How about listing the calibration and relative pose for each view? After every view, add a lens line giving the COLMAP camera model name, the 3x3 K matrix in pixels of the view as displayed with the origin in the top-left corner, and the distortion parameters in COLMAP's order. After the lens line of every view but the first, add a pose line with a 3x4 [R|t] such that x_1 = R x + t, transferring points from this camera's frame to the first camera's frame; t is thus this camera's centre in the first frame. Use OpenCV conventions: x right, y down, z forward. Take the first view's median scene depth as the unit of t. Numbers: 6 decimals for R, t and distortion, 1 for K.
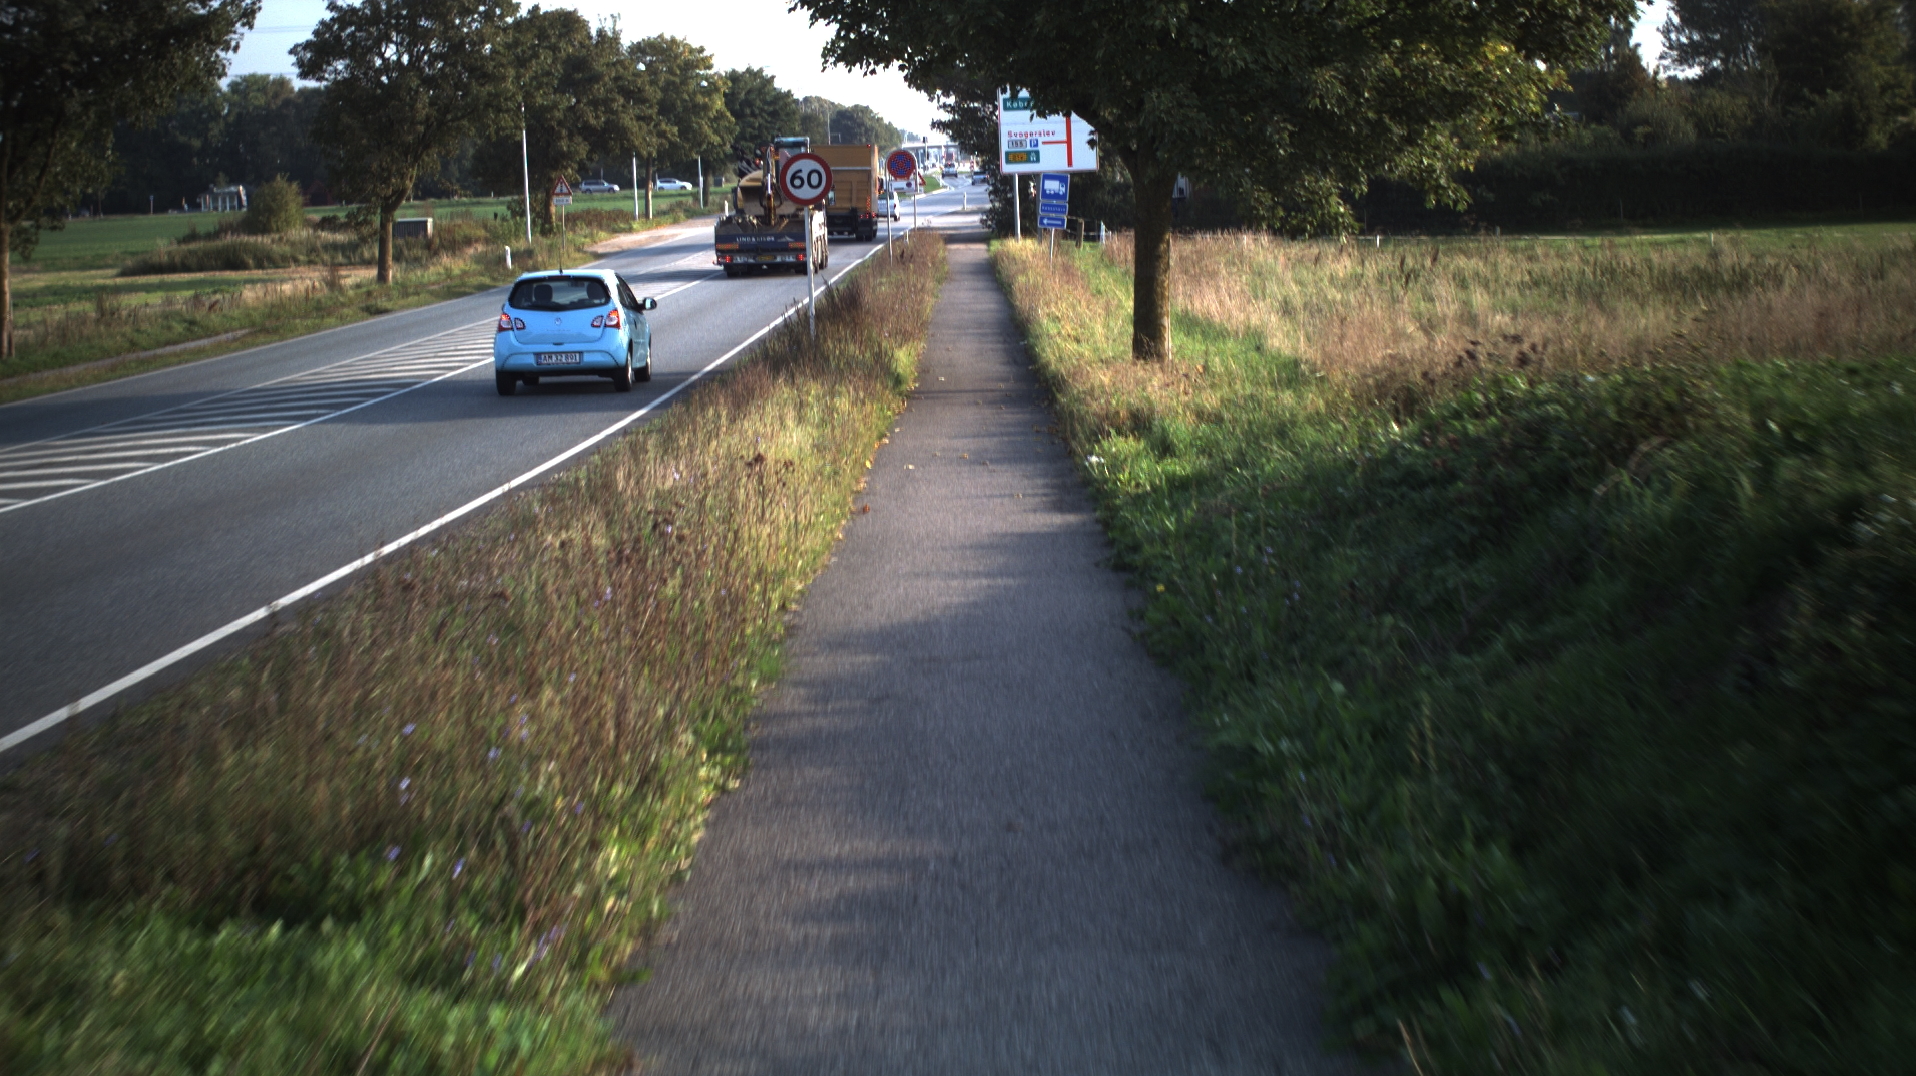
lens RADIAL K [[3161.9, 0, 958.0], [0, 3161.9, 538.0], [0, 0, 1]] dist [-0.210926, 0.059507]
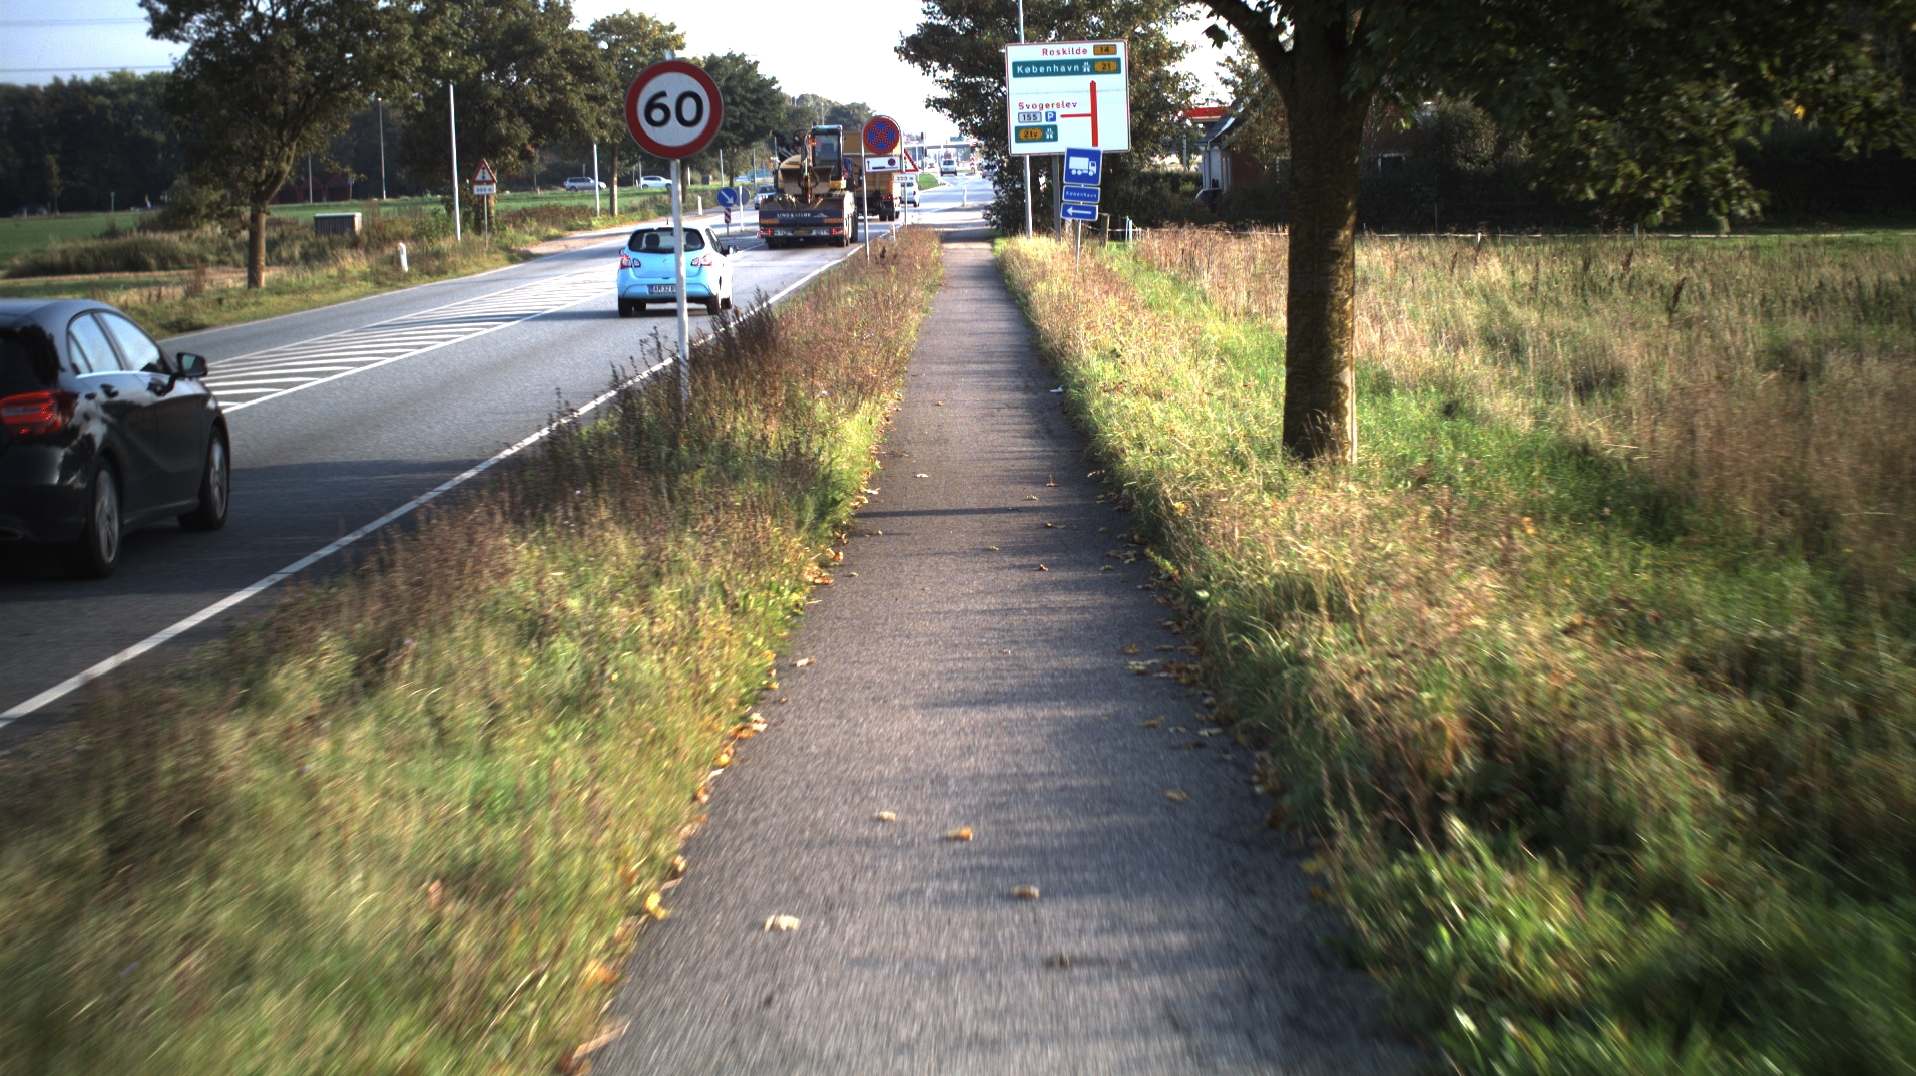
lens RADIAL K [[3161.9, 0, 958.0], [0, 3161.9, 538.0], [0, 0, 1]] dist [-0.210926, 0.059507]
pose [[0.999994, 0.003575, 0.000470, 0.000357], [-0.003574, 0.999993, -0.000913, -0.015865], [-0.000473, 0.000911, 0.999999, 0.183472]]
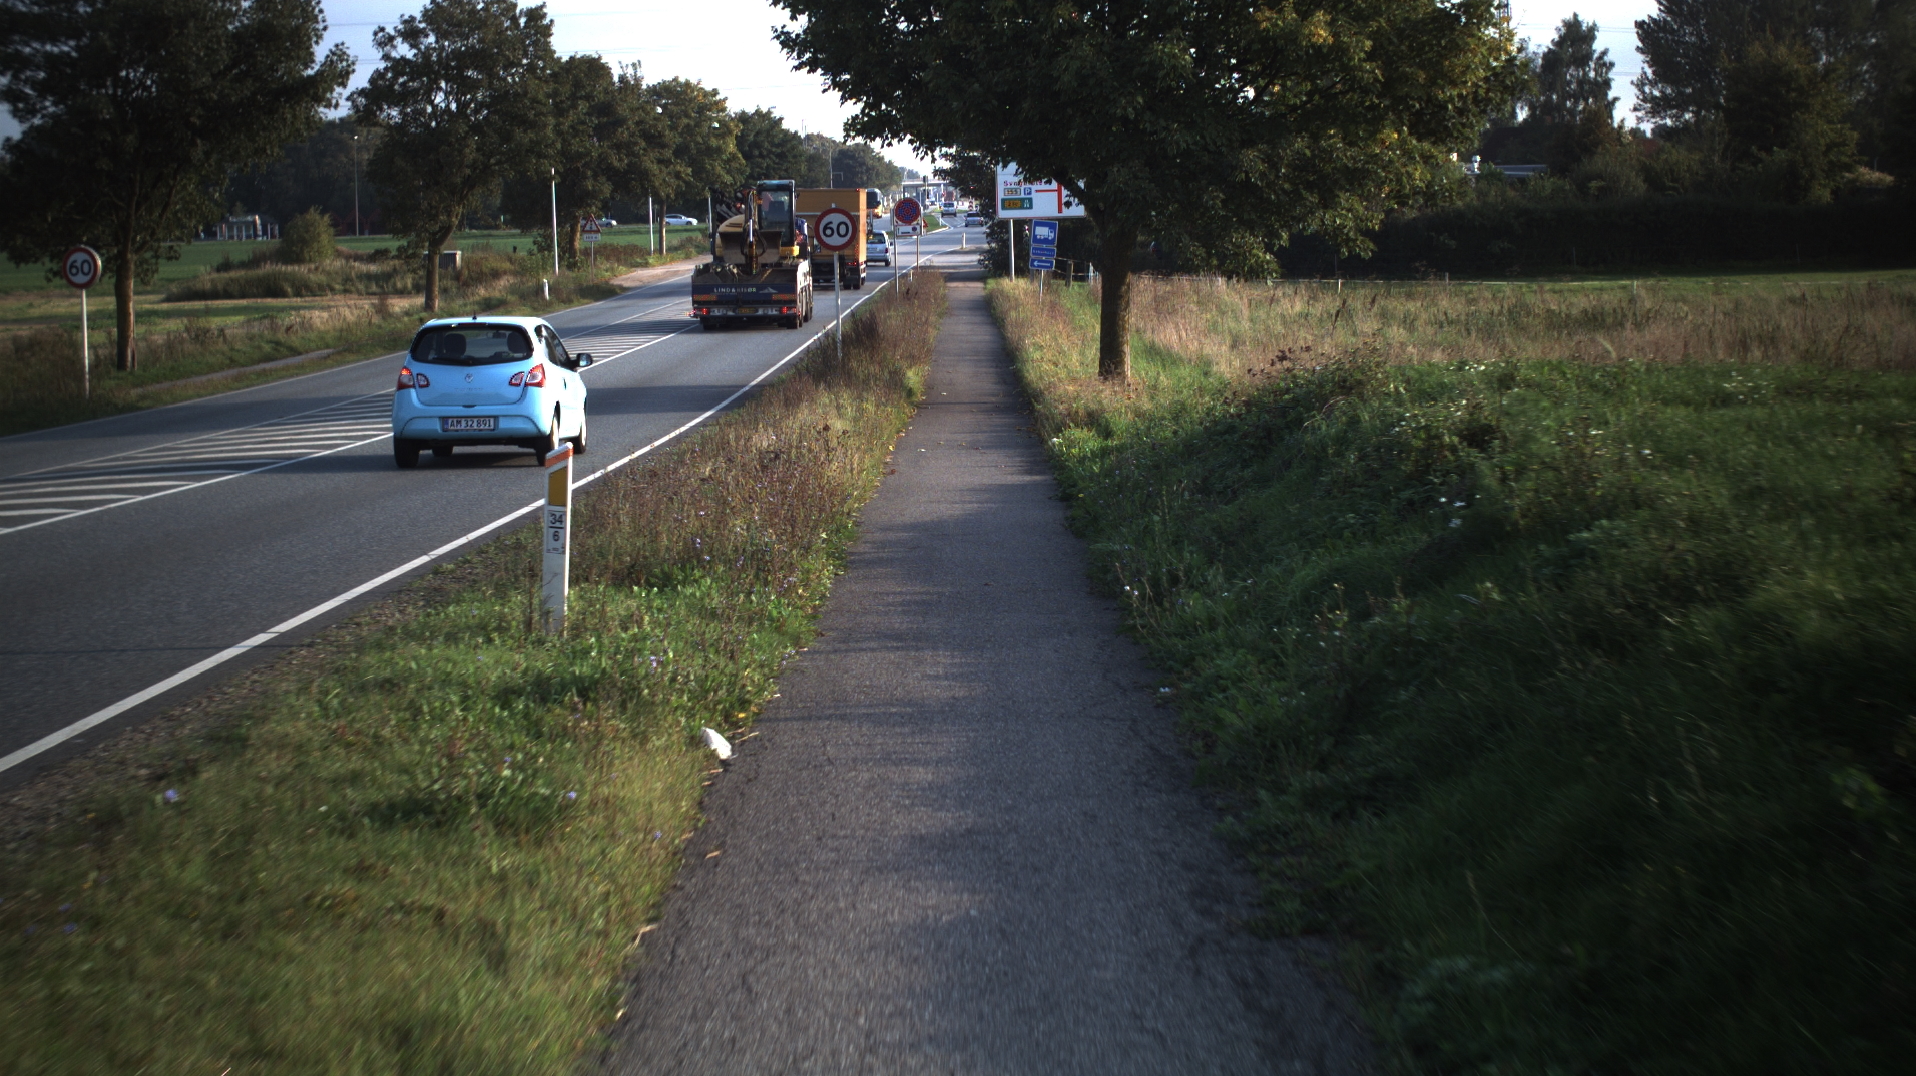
lens RADIAL K [[3161.9, 0, 958.0], [0, 3161.9, 538.0], [0, 0, 1]] dist [-0.210926, 0.059507]
pose [[0.999923, 0.012326, 0.001665, -0.000454], [-0.012306, 0.999856, -0.011674, 0.008076], [-0.001808, 0.011653, 0.999930, -0.091623]]
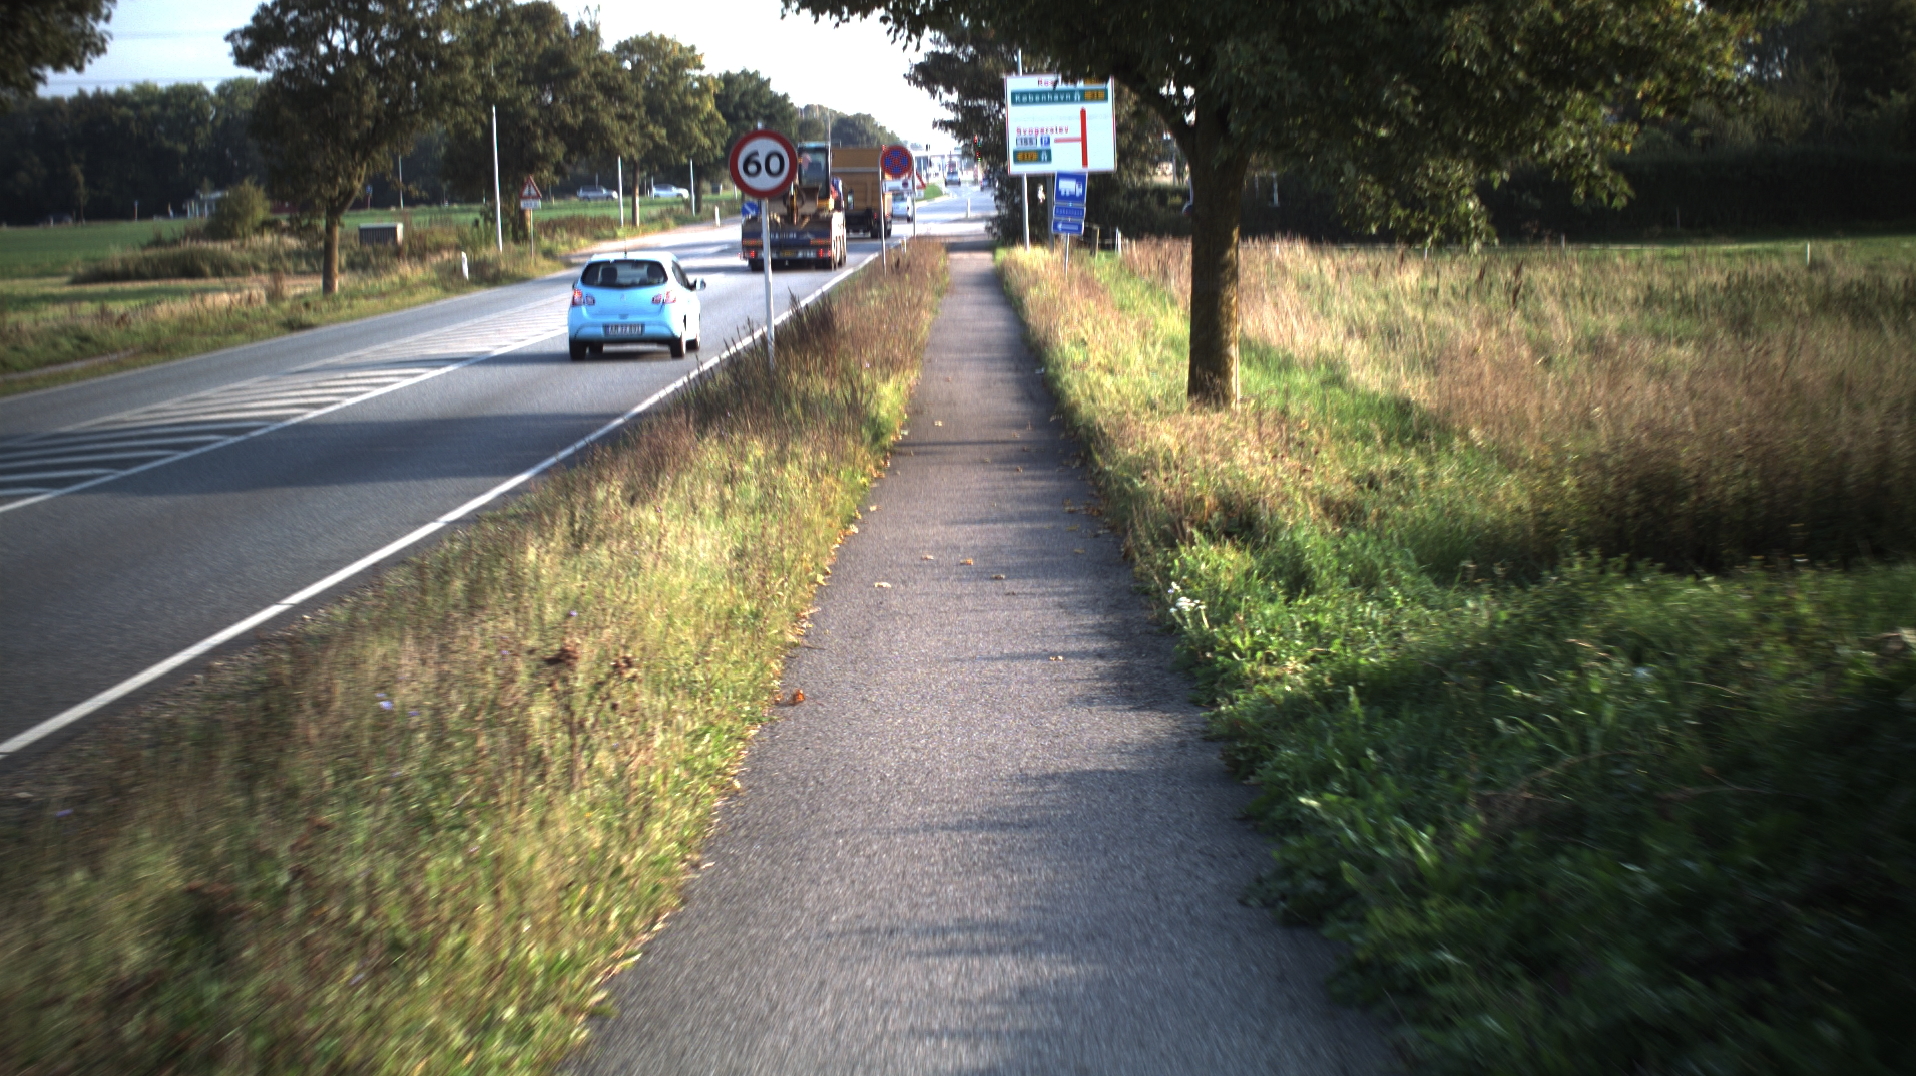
lens RADIAL K [[3161.9, 0, 958.0], [0, 3161.9, 538.0], [0, 0, 1]] dist [-0.210926, 0.059507]
pose [[0.999994, 0.003460, -0.000661, 0.000103], [-0.003462, 0.999989, -0.003260, -0.007974], [0.000650, 0.003263, 0.999994, 0.091552]]
